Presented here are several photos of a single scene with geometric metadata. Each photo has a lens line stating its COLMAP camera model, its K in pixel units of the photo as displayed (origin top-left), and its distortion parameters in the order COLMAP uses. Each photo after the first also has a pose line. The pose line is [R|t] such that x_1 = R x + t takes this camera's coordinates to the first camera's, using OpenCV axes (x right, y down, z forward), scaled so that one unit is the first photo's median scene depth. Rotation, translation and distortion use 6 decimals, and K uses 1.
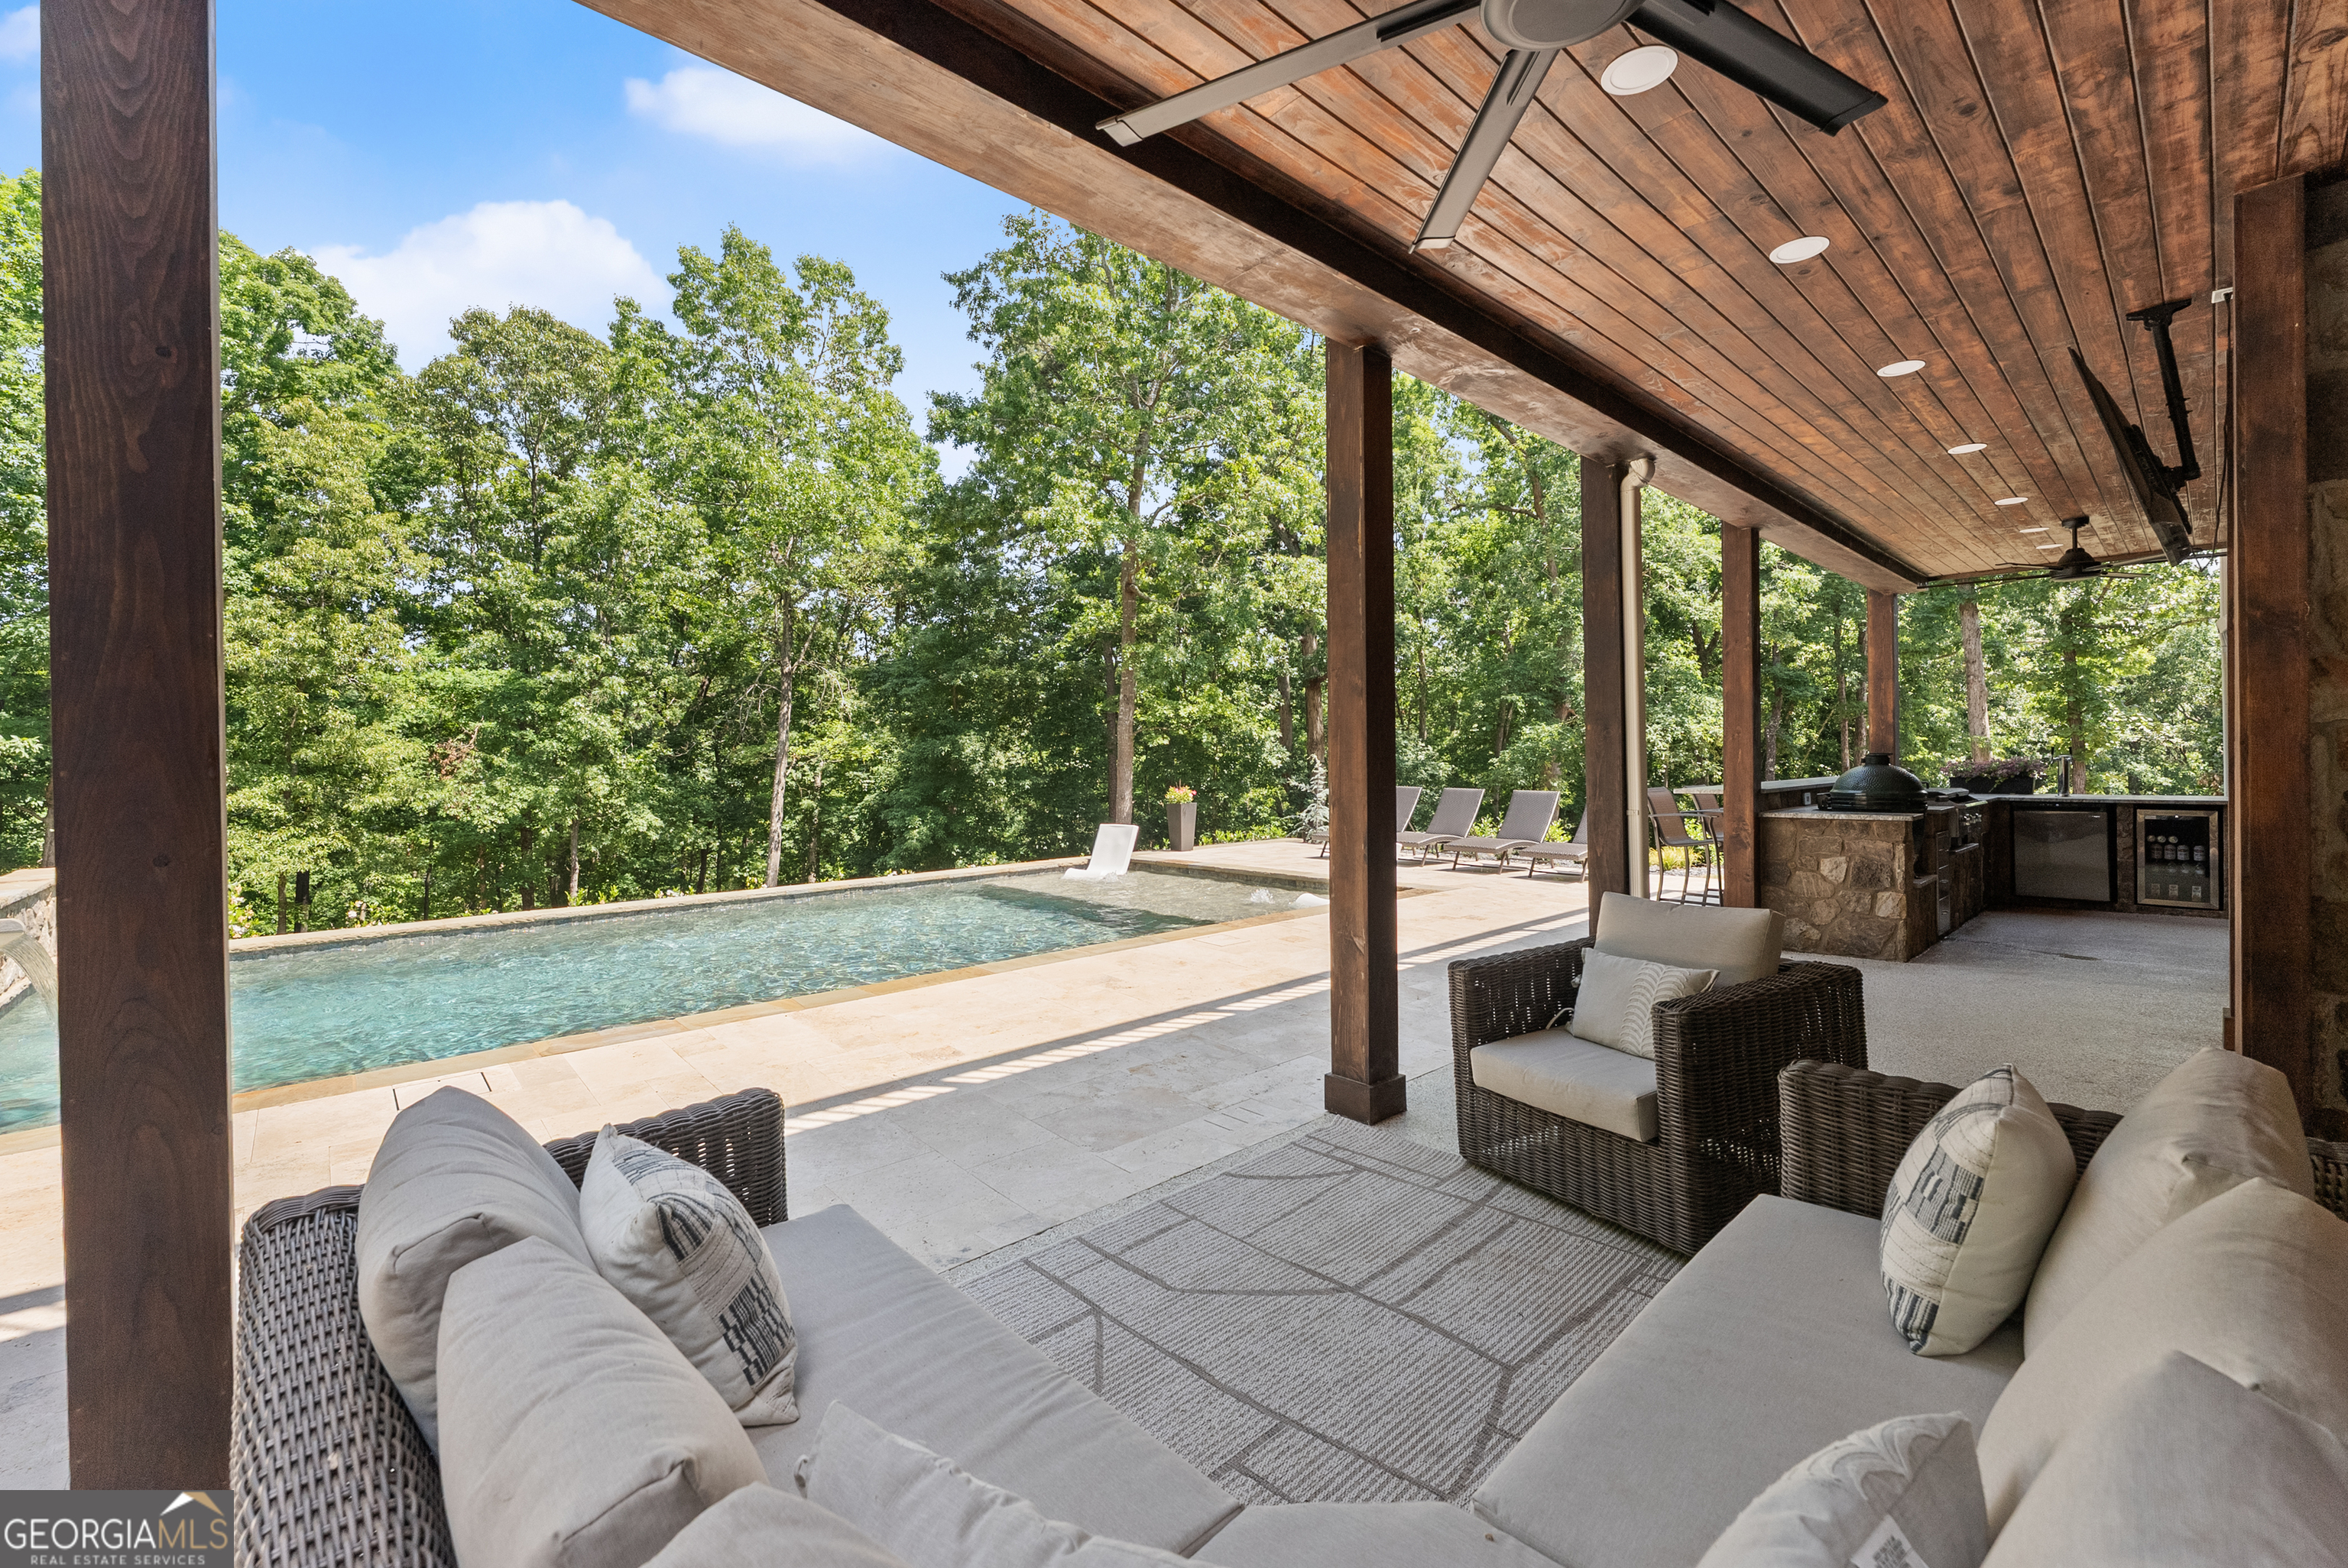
lens RADIAL K [[946.0, 0, 1174.0], [0, 946.0, 784.0], [0, 0, 1]] dist [0.001394, -0.000492]
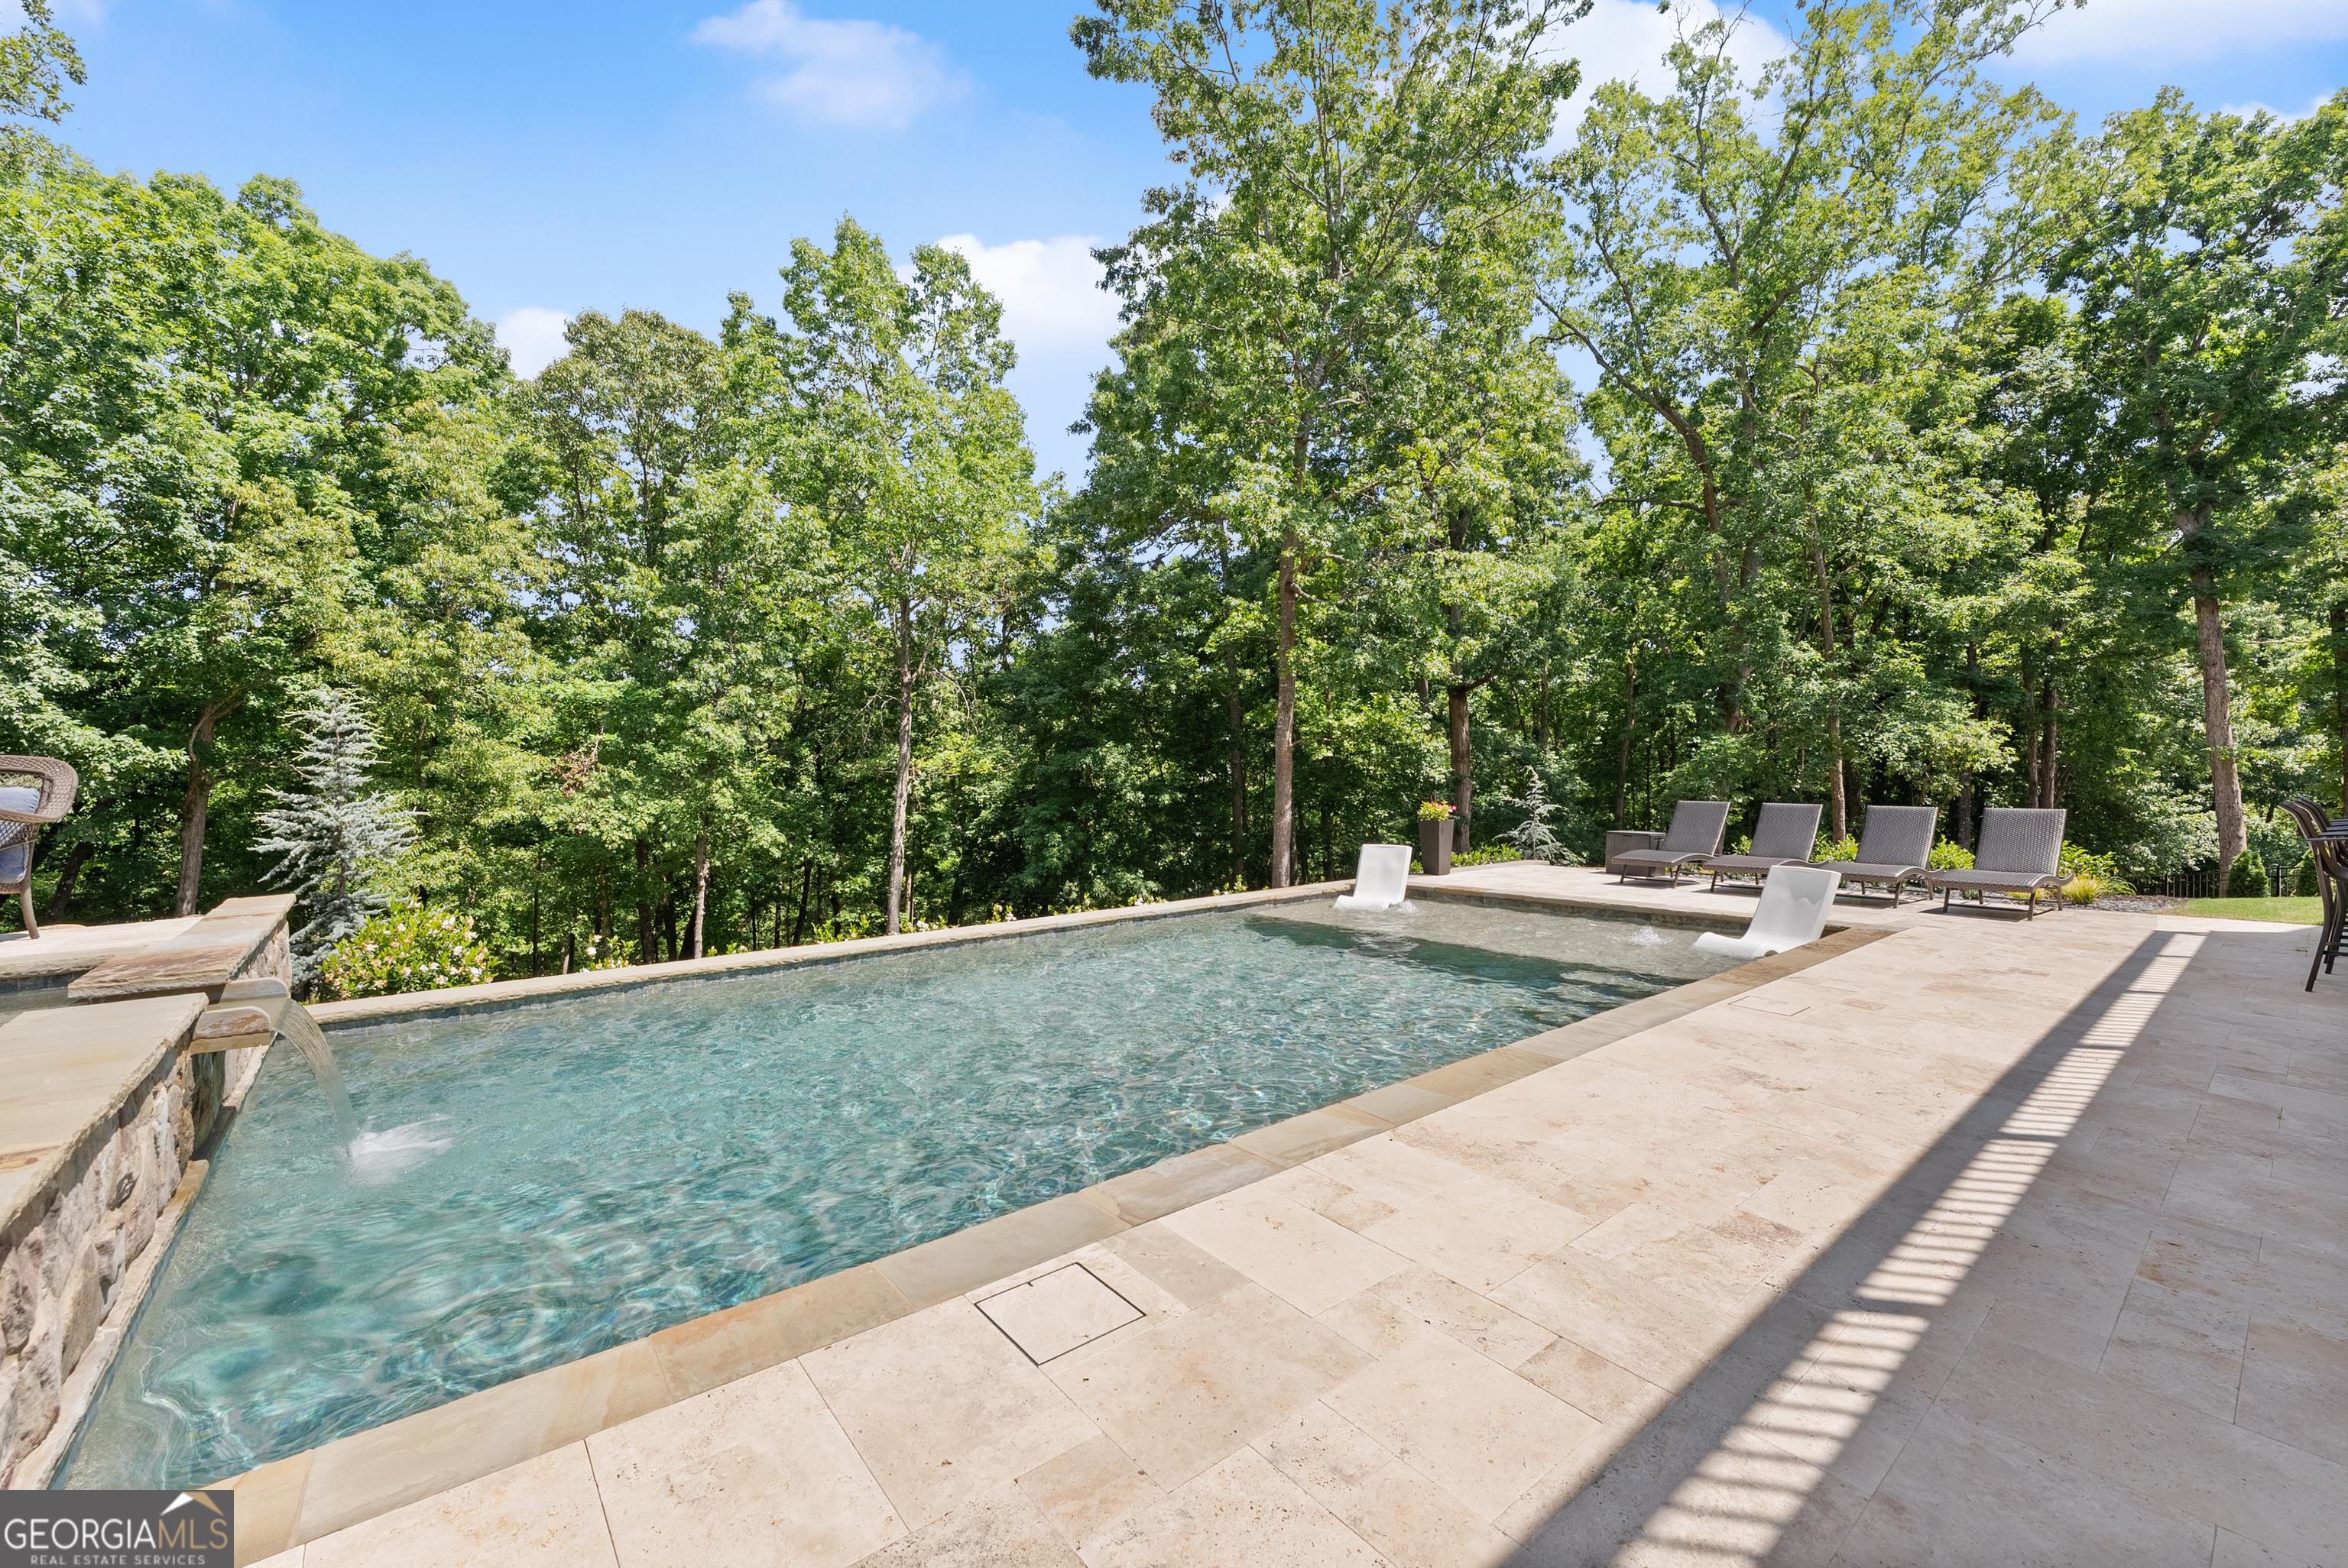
lens RADIAL K [[949.8, 0, 1186.8], [0, 949.8, 819.5], [0, 0, 1]] dist [-0.003557, 0.002190]
pose [[0.998757, 0.002779, -0.049758, -0.086844], [-0.001766, 0.999791, 0.020388, 0.001259], [0.049804, -0.020275, 0.998553, 0.055473]]
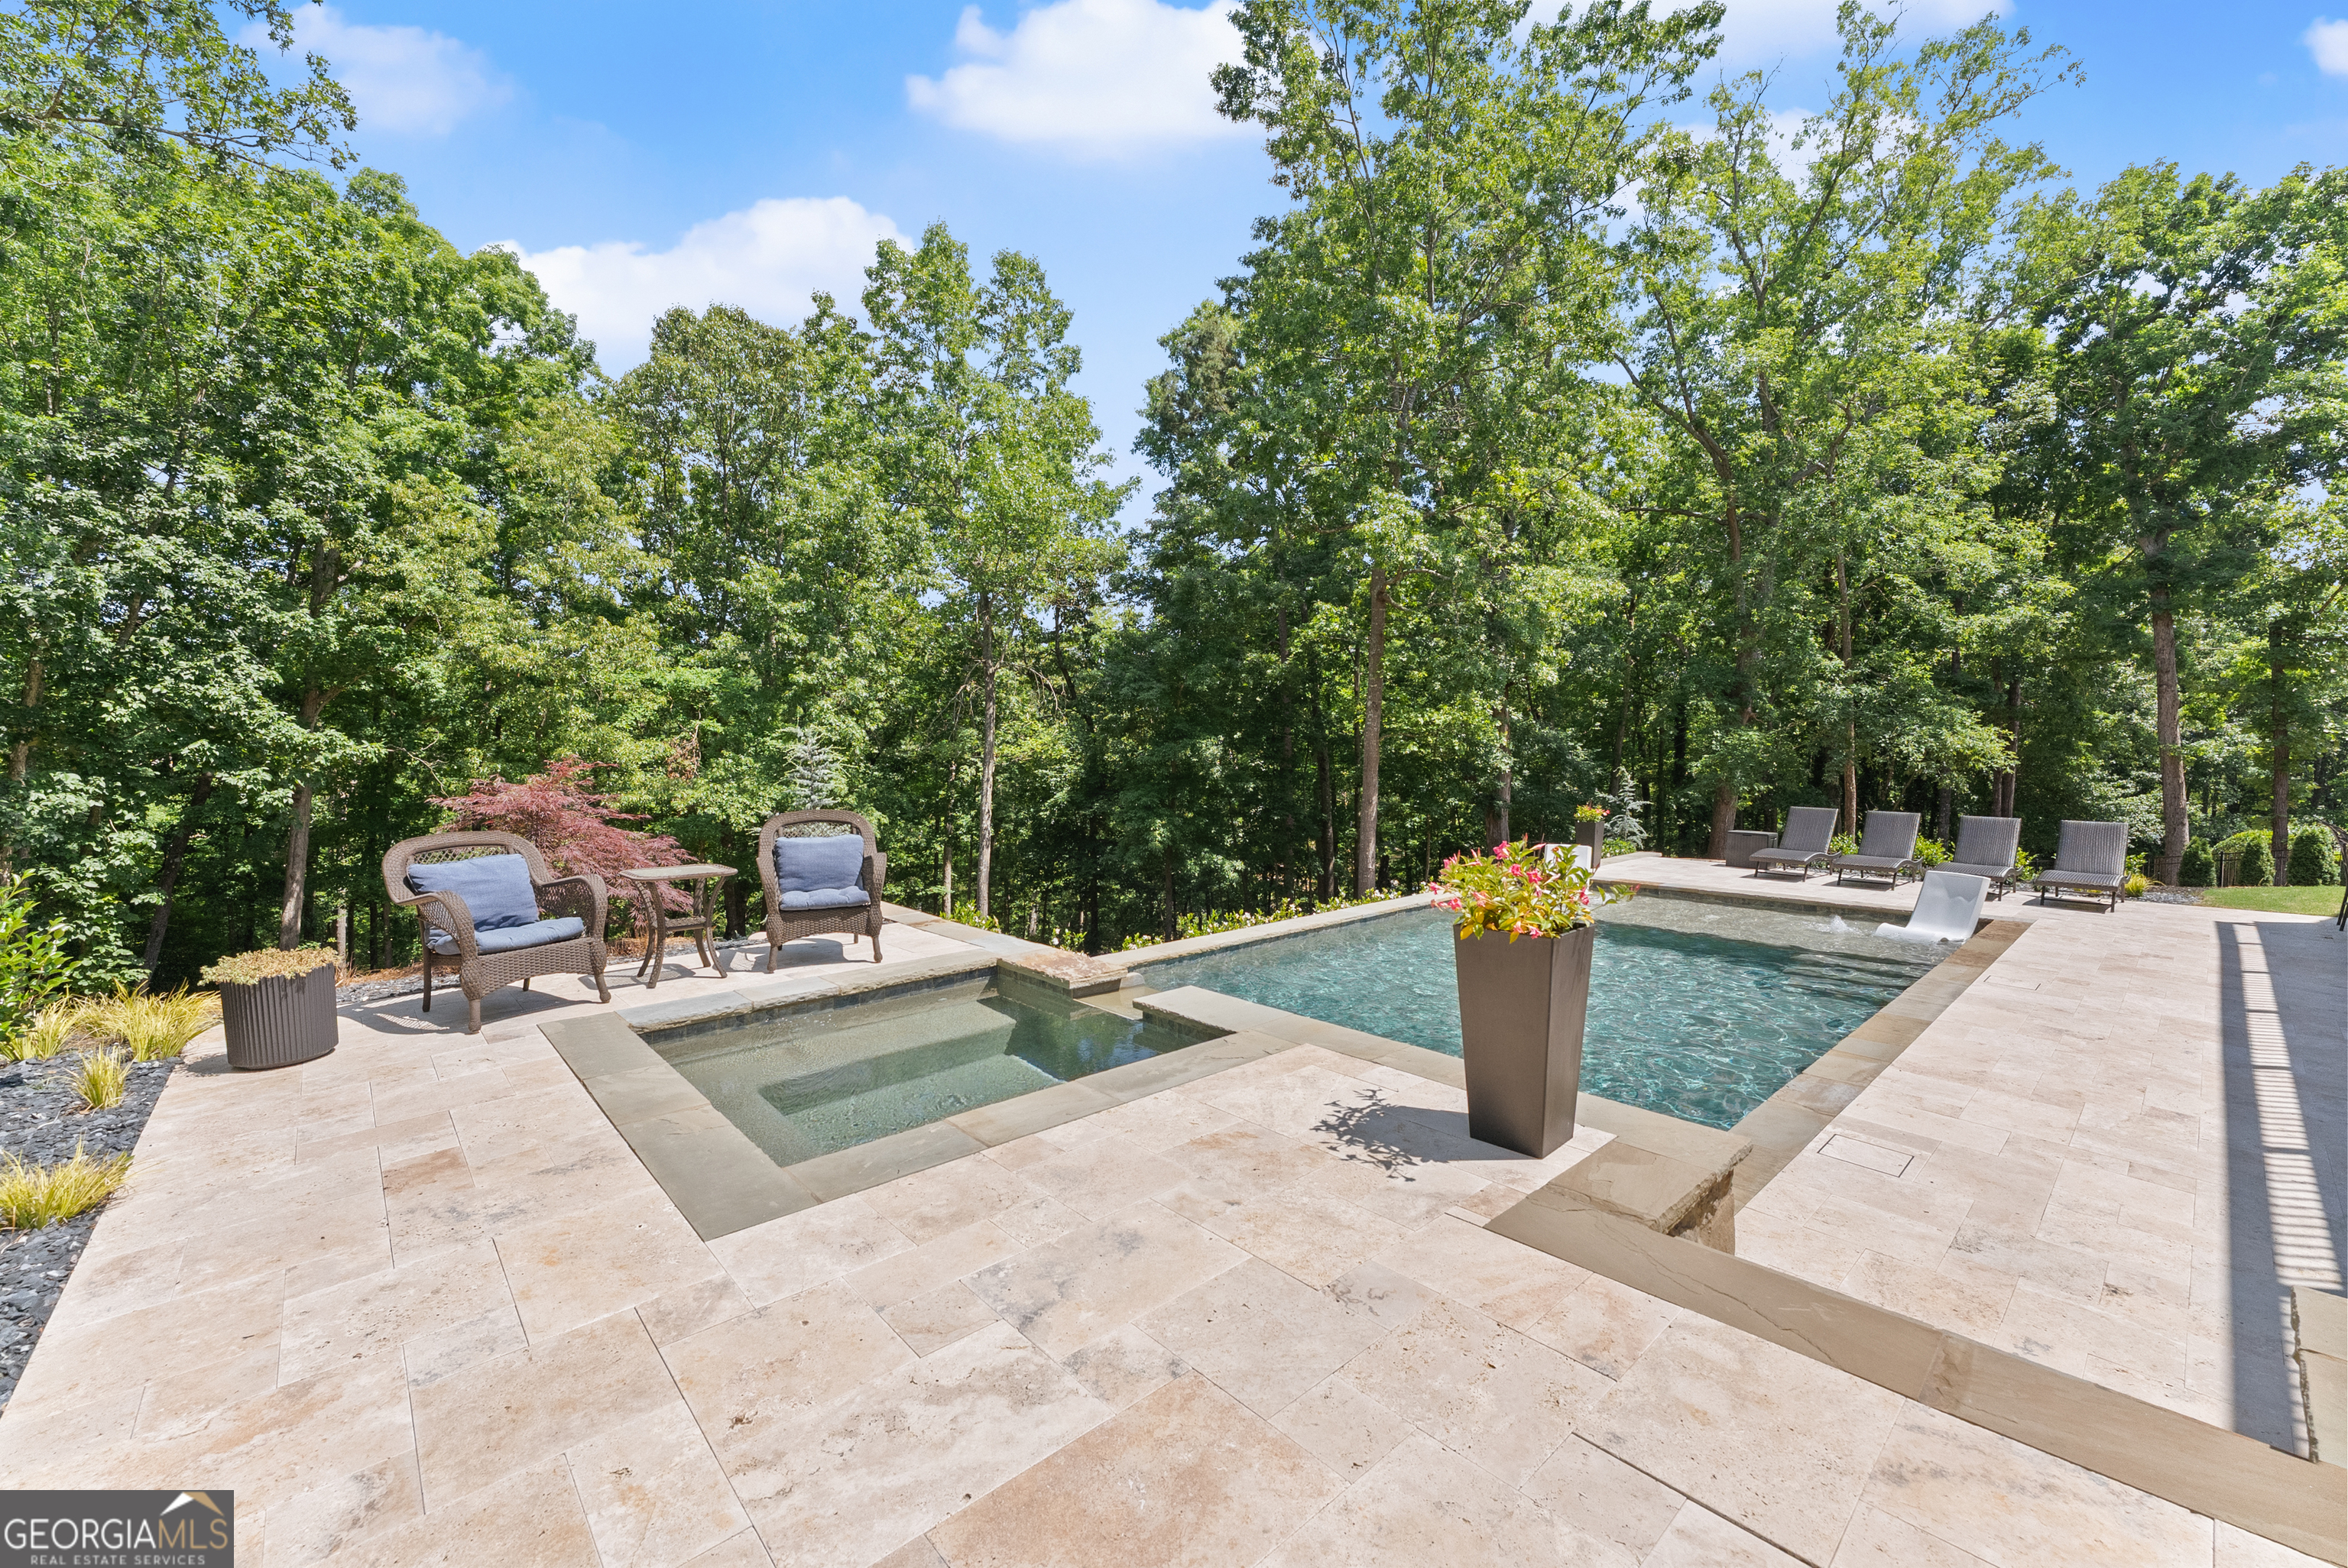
lens RADIAL K [[923.5, 0, 1205.7], [0, 923.5, 822.9], [0, 0, 1]] dist [0.000843, 0.000345]
pose [[0.999969, 0.007441, -0.002402, -0.200726], [-0.007299, 0.998482, 0.054602, -0.014490], [0.002805, -0.054583, 0.998505, -0.005703]]
